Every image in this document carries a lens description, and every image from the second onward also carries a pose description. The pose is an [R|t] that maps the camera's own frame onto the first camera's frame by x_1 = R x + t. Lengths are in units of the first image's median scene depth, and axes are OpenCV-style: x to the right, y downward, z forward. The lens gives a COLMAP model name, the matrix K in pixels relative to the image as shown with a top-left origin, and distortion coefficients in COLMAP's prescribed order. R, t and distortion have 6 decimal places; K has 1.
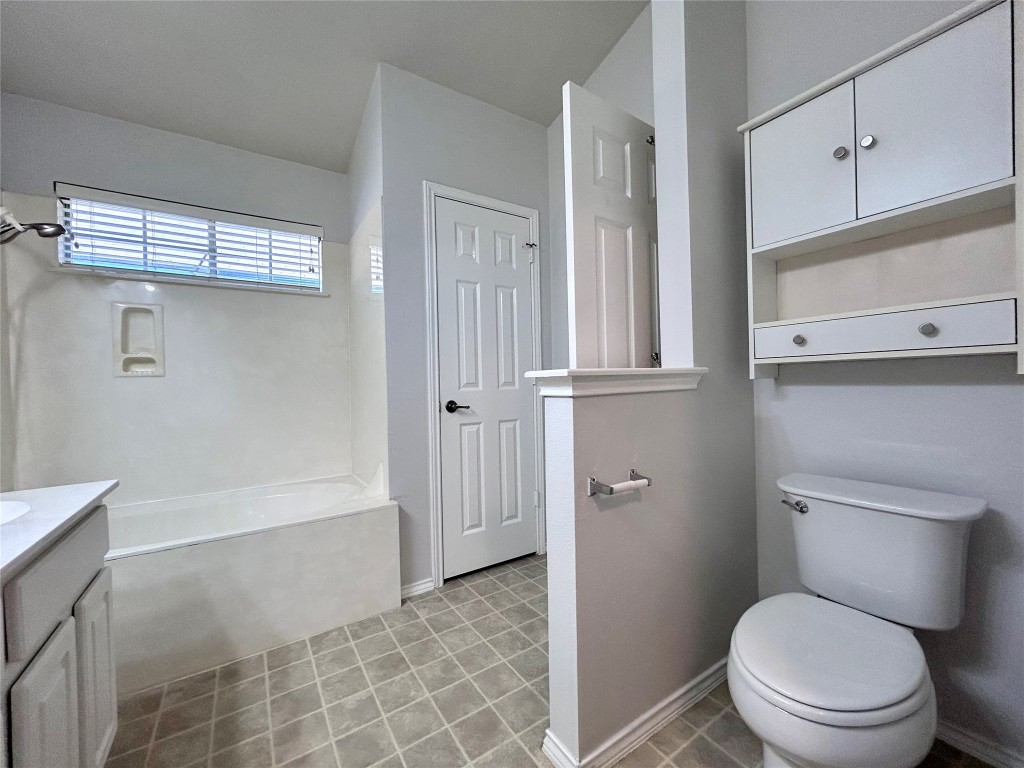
lens RADIAL K [[409.9, 0, 513.8], [0, 409.9, 384.7], [0, 0, 1]] dist [-0.000243, -0.000483]
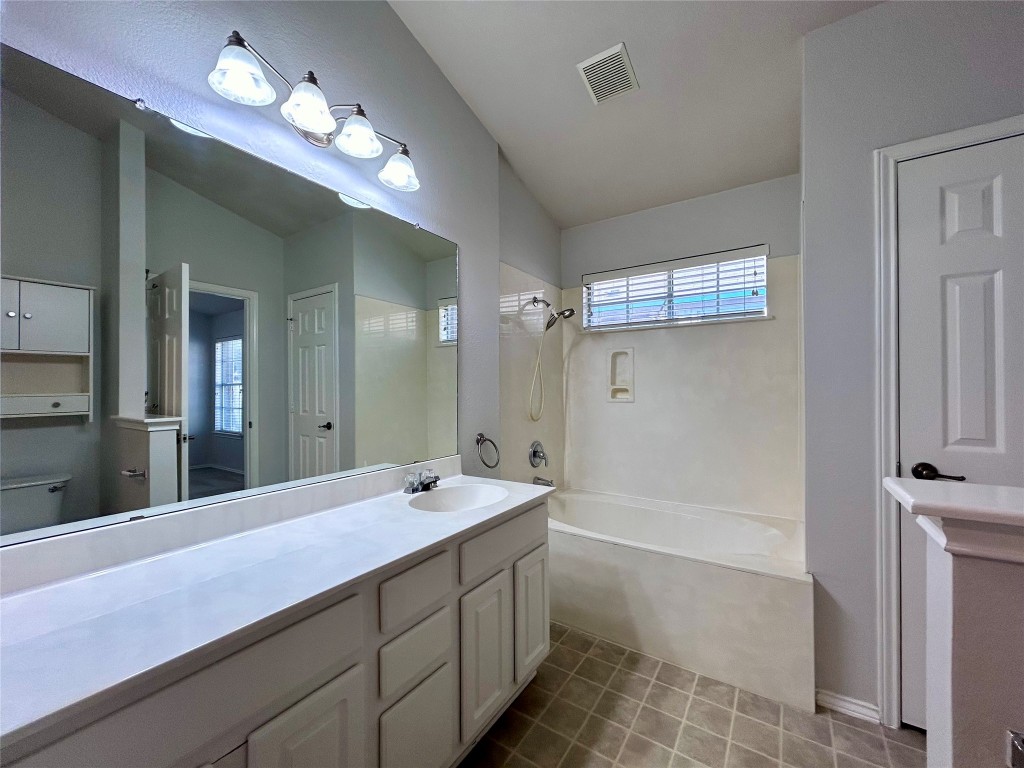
lens RADIAL K [[409.9, 0, 513.8], [0, 409.9, 384.7], [0, 0, 1]] dist [-0.000243, -0.000483]
pose [[0.387060, 0.016714, -0.921903, 0.238280], [-0.008694, 0.999857, 0.014477, -0.109608], [0.922013, 0.002412, 0.387150, 0.169634]]
